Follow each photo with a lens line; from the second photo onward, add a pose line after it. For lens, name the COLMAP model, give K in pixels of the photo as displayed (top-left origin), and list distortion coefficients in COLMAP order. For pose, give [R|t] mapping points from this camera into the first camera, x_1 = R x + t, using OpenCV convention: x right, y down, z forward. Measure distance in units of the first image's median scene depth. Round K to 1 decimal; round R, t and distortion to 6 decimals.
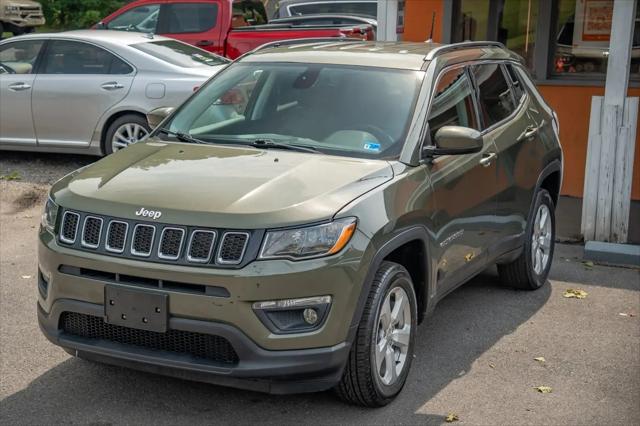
lens RADIAL K [[1135.6, 0, 278.6], [0, 1135.6, 197.1], [0, 0, 1]] dist [0.336924, 0.103222]
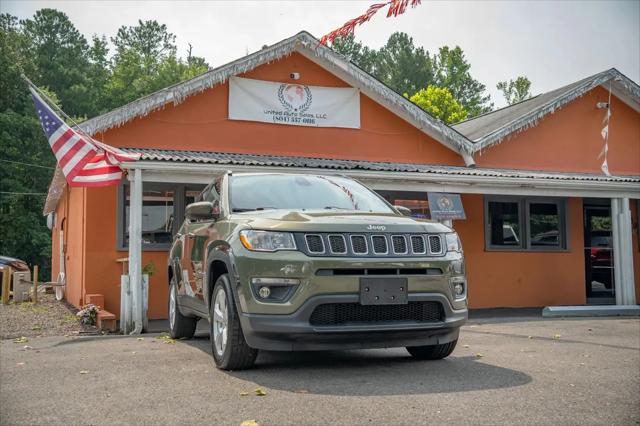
lens RADIAL K [[691.5, 0, 309.5], [0, 691.5, 211.8], [0, 0, 1]] dist [-0.010193, -0.003386]
pose [[0.705643, 0.036172, 0.707643, -0.753830], [0.143592, 0.970674, -0.192803, 0.143792], [-0.693865, 0.237662, 0.679756, 0.414358]]
